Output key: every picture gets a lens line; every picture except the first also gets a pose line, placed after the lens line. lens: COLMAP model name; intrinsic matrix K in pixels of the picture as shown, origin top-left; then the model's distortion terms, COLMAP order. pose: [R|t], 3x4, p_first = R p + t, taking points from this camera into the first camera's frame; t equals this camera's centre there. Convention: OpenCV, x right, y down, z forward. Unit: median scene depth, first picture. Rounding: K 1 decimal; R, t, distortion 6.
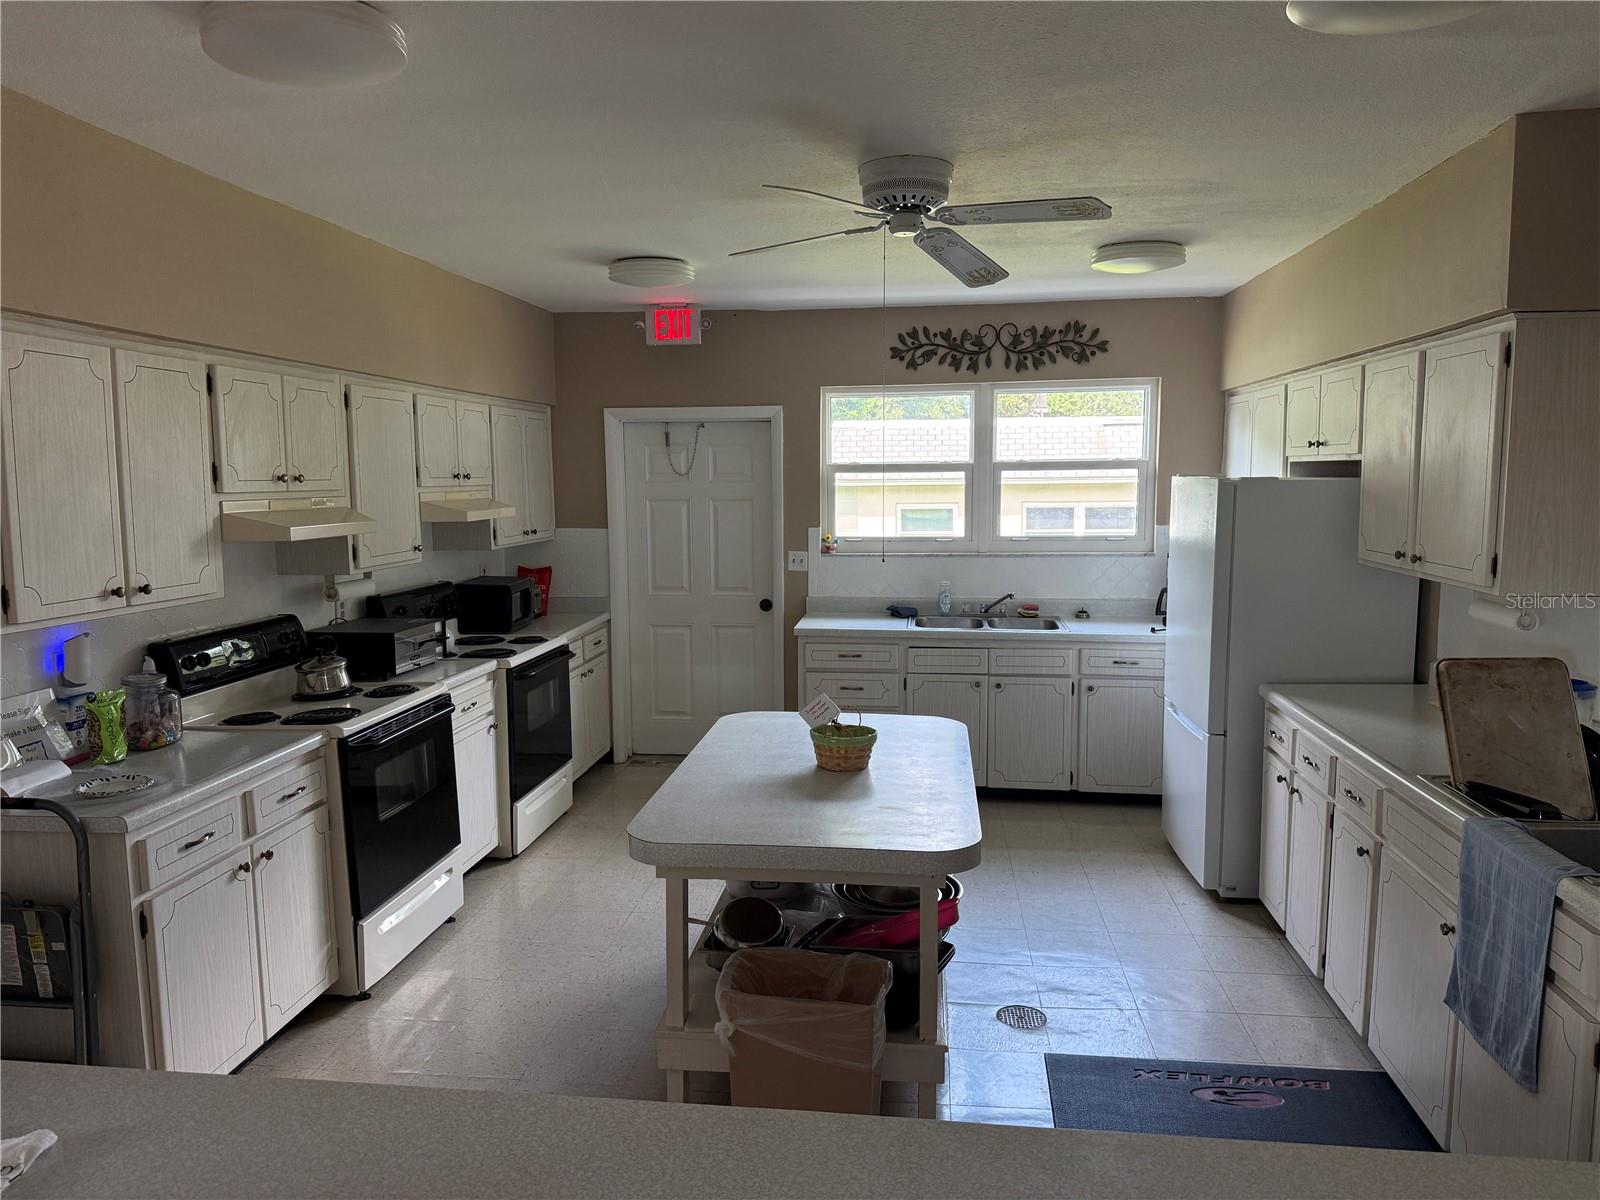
lens RADIAL K [[1123.3, 0, 800.0], [0, 1123.3, 600.0], [0, 0, 1]] dist [0.004181, 0.001231]
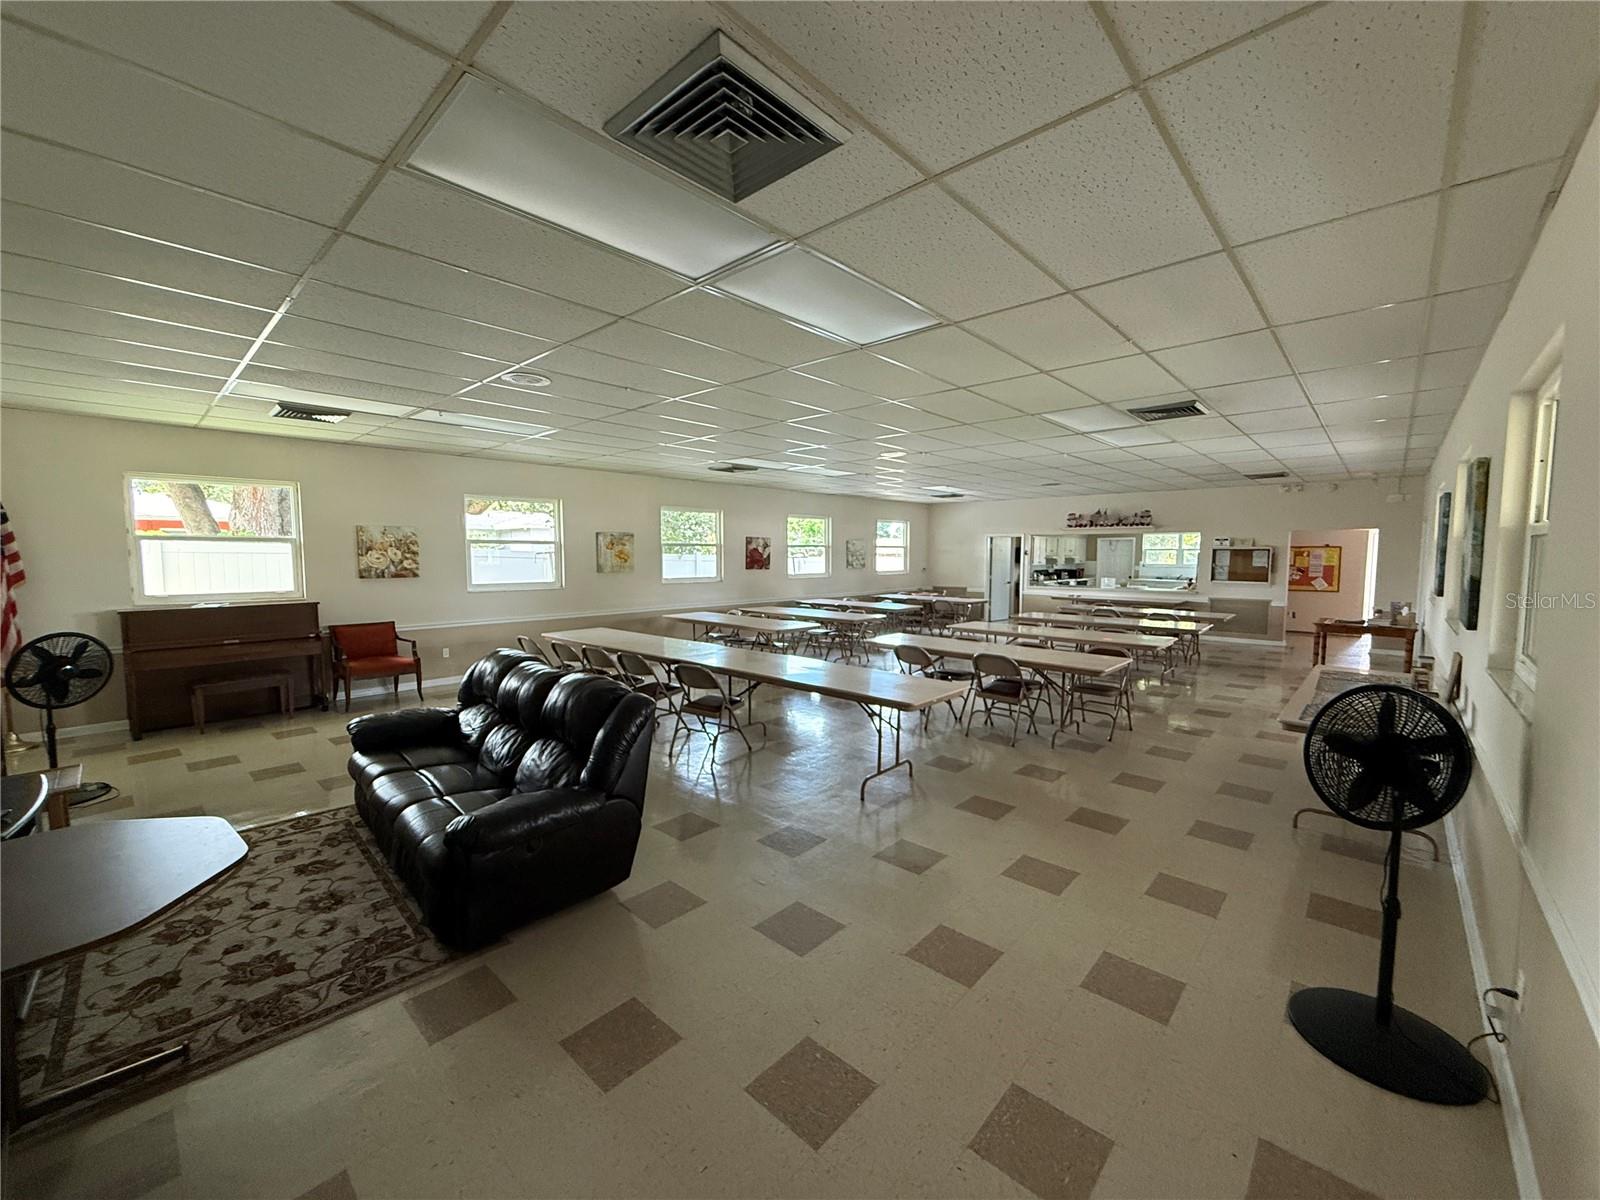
lens RADIAL K [[636.5, 0, 800.0], [0, 636.5, 600.0], [0, 0, 1]] dist [-0.000660, -0.000113]
pose [[0.816561, 0.052533, -0.574863, 0.499758], [-0.073214, 0.997233, -0.012866, 0.305664], [0.572597, 0.052593, 0.818148, -2.653697]]
